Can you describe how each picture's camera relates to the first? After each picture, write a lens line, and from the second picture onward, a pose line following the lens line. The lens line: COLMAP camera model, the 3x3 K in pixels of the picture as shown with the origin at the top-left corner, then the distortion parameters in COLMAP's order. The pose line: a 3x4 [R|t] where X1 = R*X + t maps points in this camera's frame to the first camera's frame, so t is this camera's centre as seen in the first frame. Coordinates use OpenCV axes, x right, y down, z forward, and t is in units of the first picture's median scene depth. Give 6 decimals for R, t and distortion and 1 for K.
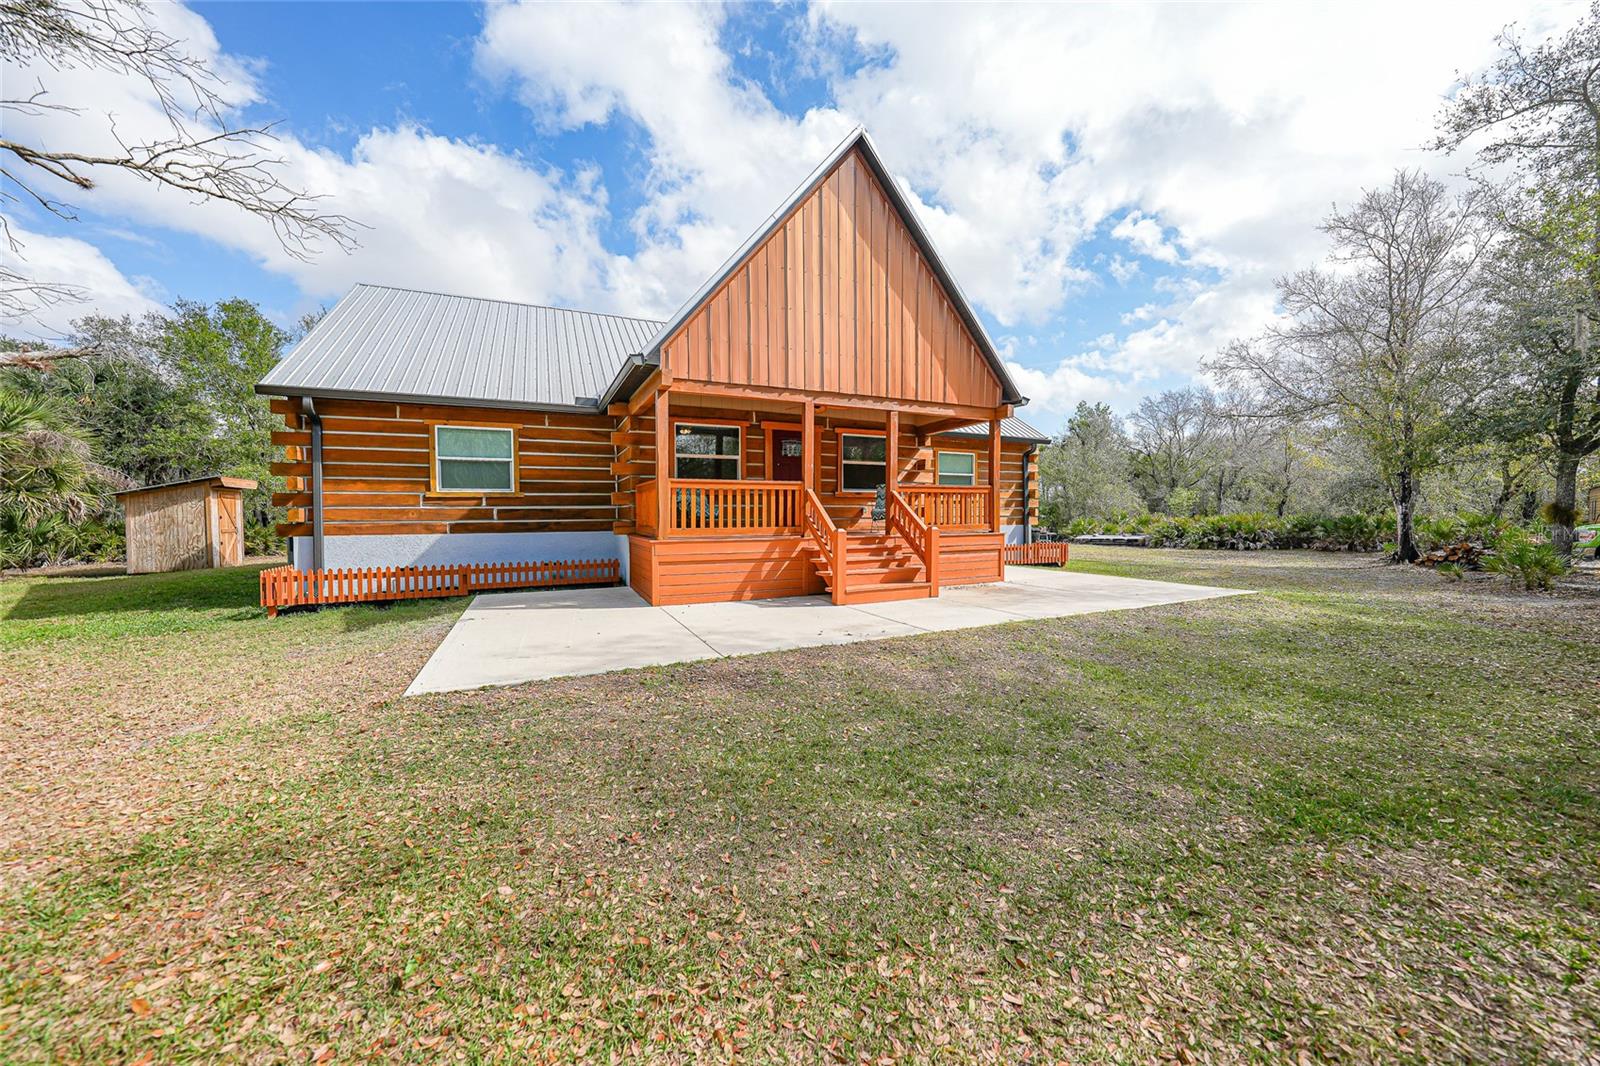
lens RADIAL K [[559.3, 0, 801.8], [0, 559.3, 530.2], [0, 0, 1]] dist [-0.026687, 0.006299]
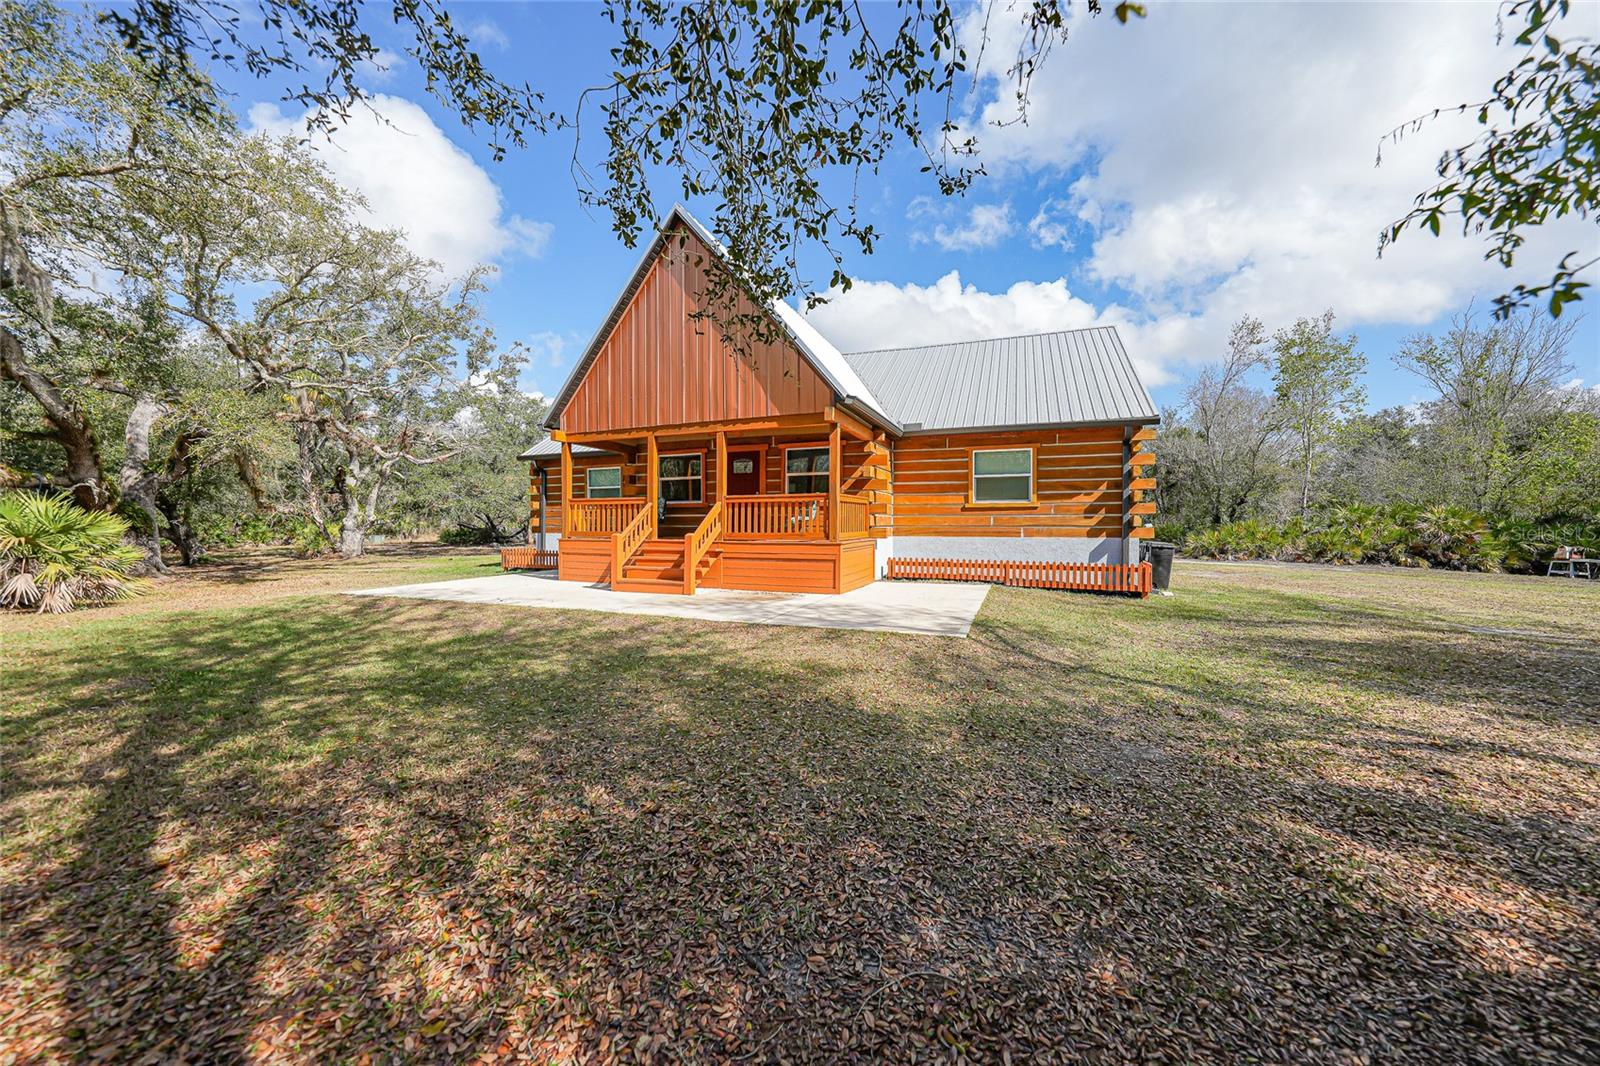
lens RADIAL K [[551.1, 0, 803.7], [0, 551.1, 524.1], [0, 0, 1]] dist [-0.021898, 0.000042]
pose [[0.691196, 0.004520, -0.722654, 1.004578], [-0.024147, 0.999566, -0.016845, -0.009413], [0.722264, 0.029093, 0.691005, 0.322102]]
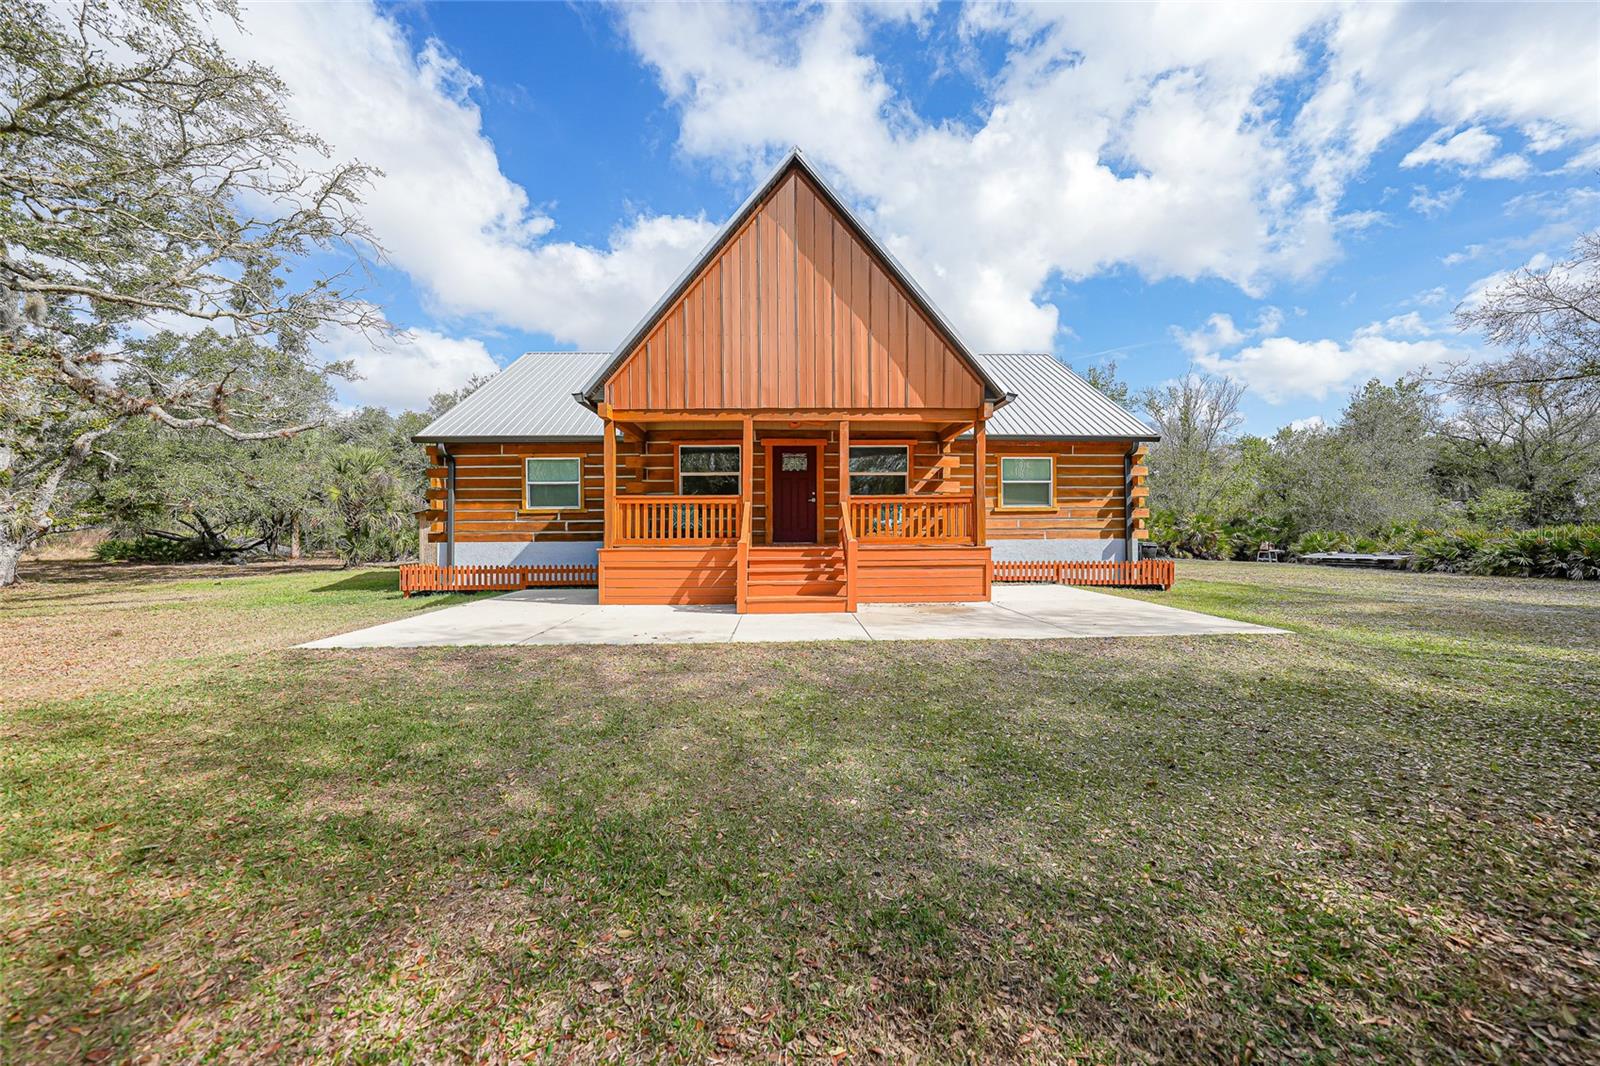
lens RADIAL K [[551.1, 0, 803.7], [0, 551.1, 524.1], [0, 0, 1]] dist [-0.021898, 0.000042]
pose [[0.919496, -0.002956, -0.393088, 0.440099], [-0.010622, 0.999420, -0.032362, 0.000044], [0.392956, 0.033932, 0.918931, 0.078752]]
